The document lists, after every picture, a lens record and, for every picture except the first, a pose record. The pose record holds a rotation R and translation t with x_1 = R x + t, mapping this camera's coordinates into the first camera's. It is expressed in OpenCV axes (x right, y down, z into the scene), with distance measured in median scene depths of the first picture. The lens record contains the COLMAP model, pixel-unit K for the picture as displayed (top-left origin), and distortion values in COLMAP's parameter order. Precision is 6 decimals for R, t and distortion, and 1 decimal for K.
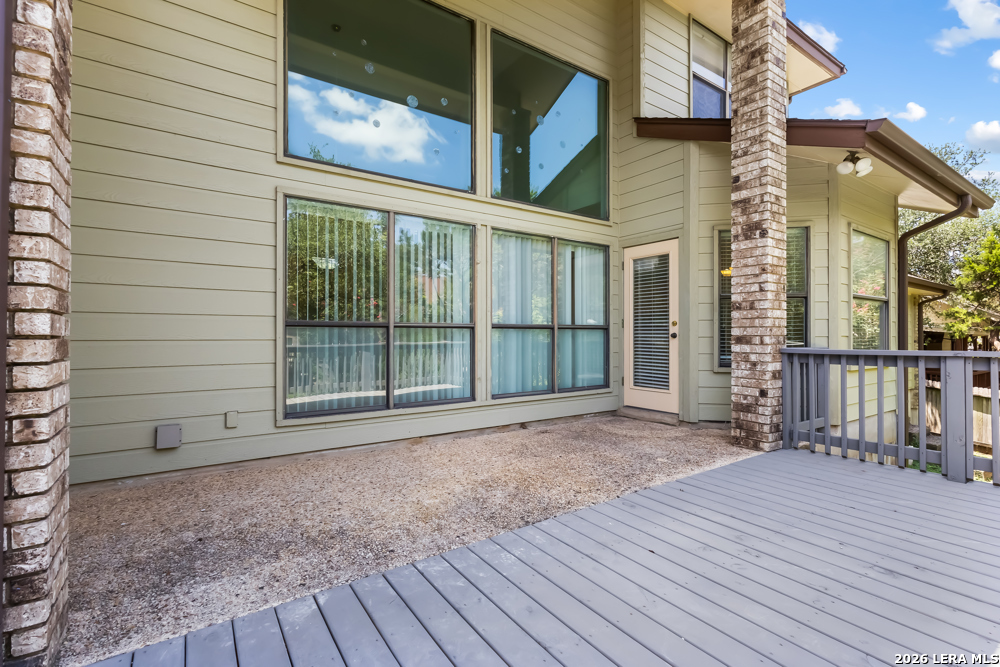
lens RADIAL K [[462.1, 0, 498.1], [0, 462.1, 336.1], [0, 0, 1]] dist [0.003748, 0.001438]
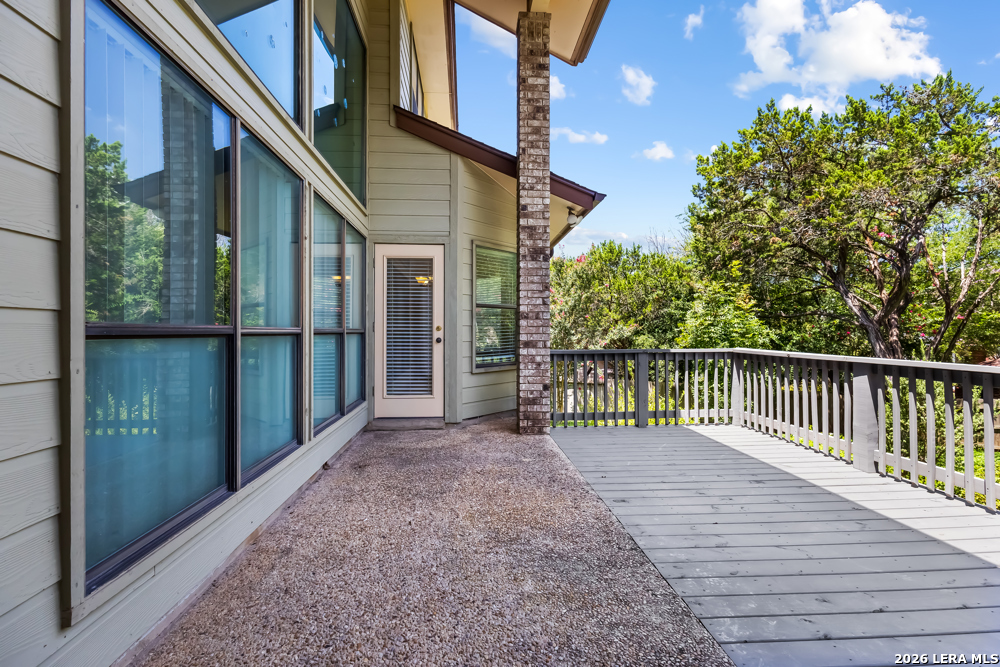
lens RADIAL K [[462.1, 0, 498.1], [0, 462.1, 336.1], [0, 0, 1]] dist [0.003748, 0.001438]
pose [[0.498171, -0.007564, 0.867046, -0.548728], [0.003601, 0.999971, 0.006654, -0.021669], [-0.867071, -0.000192, 0.498184, 0.482997]]
